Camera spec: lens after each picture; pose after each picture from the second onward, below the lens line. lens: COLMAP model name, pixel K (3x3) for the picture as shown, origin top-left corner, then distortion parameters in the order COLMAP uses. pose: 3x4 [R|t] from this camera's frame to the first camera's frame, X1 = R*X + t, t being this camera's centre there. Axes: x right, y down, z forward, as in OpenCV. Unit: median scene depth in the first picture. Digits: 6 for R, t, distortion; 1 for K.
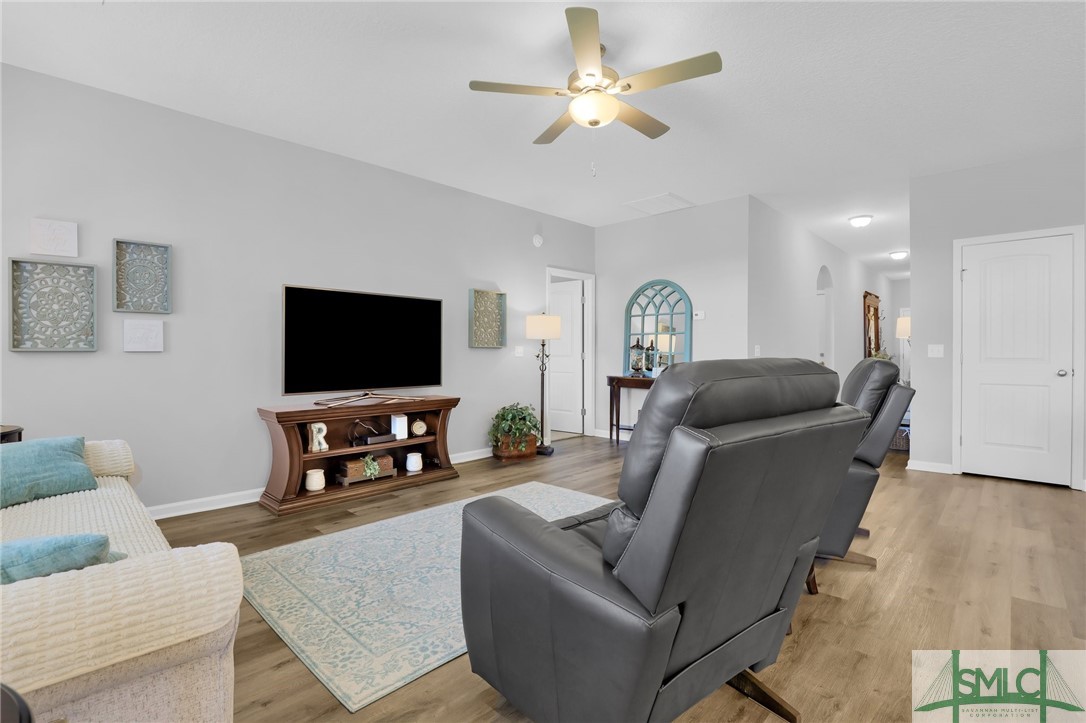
lens RADIAL K [[498.7, 0, 542.1], [0, 498.7, 358.0], [0, 0, 1]] dist [-0.031713, 0.000424]
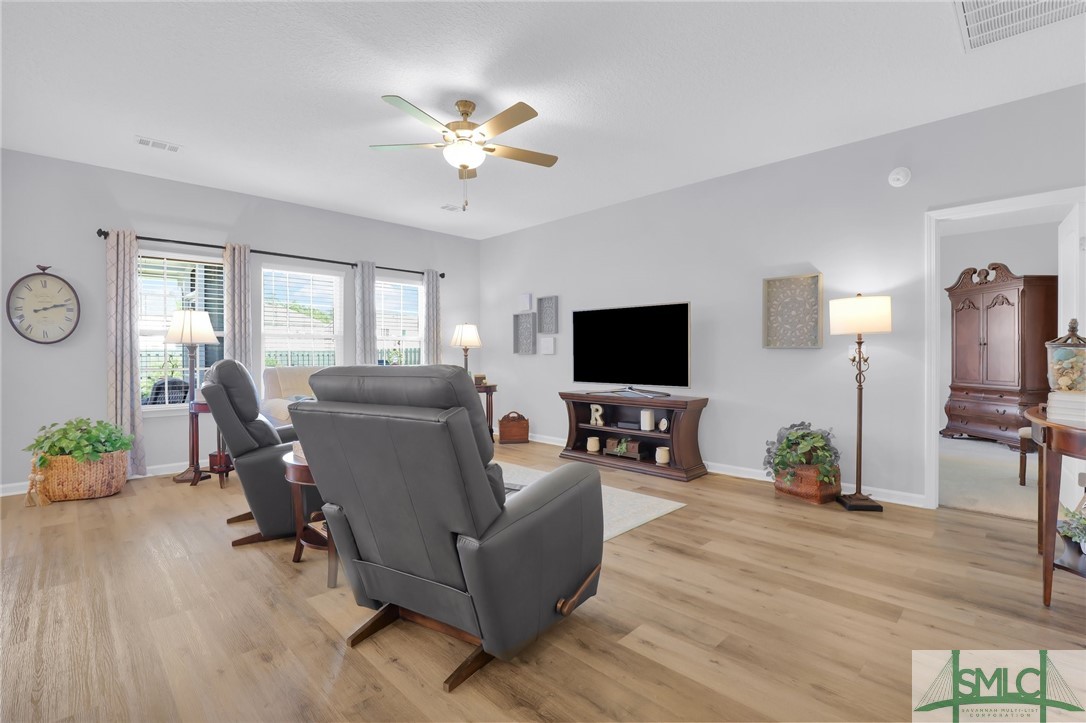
lens RADIAL K [[498.7, 0, 547.4], [0, 498.7, 357.2], [0, 0, 1]] dist [-0.031713, 0.000424]
pose [[-0.016006, 0.006082, -0.999853, 0.920340], [-0.007875, 0.999950, 0.006208, -0.011209], [0.999841, 0.007973, -0.015958, 0.841309]]
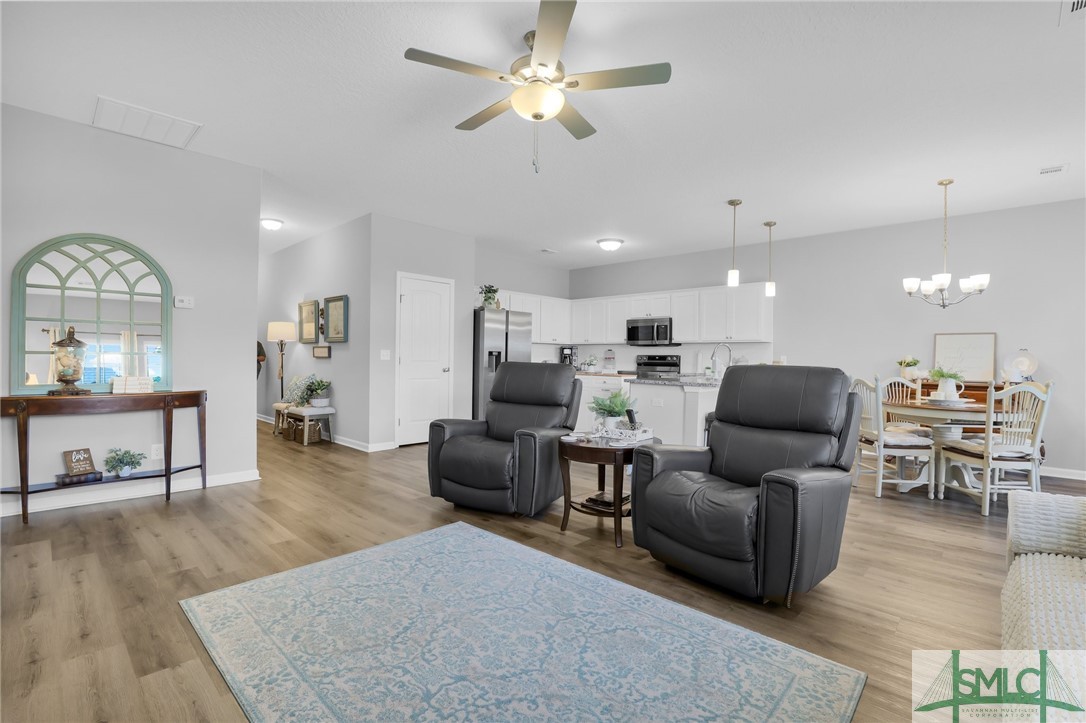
lens RADIAL K [[498.7, 0, 551.9], [0, 498.7, 366.5], [0, 0, 1]] dist [-0.031713, 0.000424]
pose [[-0.023492, -0.016936, 0.999581, -0.580680], [-0.005055, 0.999846, 0.016822, -0.009242], [-0.999711, -0.004657, -0.023574, 0.682516]]
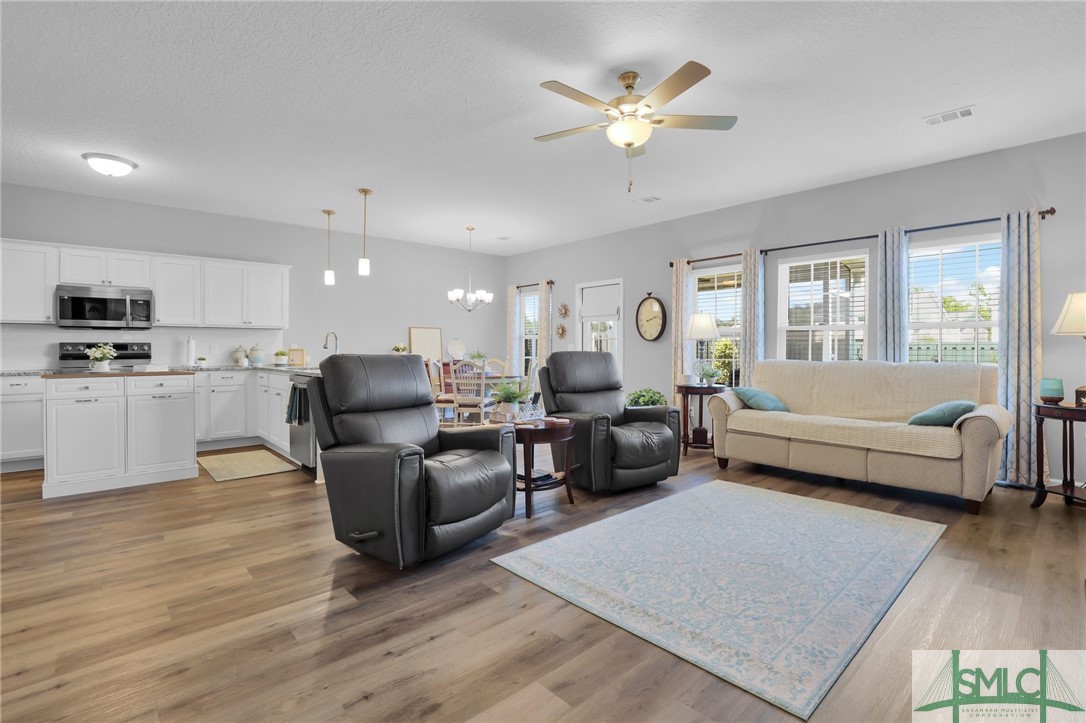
lens RADIAL K [[498.7, 0, 552.2], [0, 498.7, 348.6], [0, 0, 1]] dist [-0.031713, 0.000424]
pose [[-0.998563, 0.001673, 0.053558, 0.152909], [0.002229, 0.999944, 0.010326, -0.017241], [-0.053538, 0.010430, -0.998511, 1.473118]]
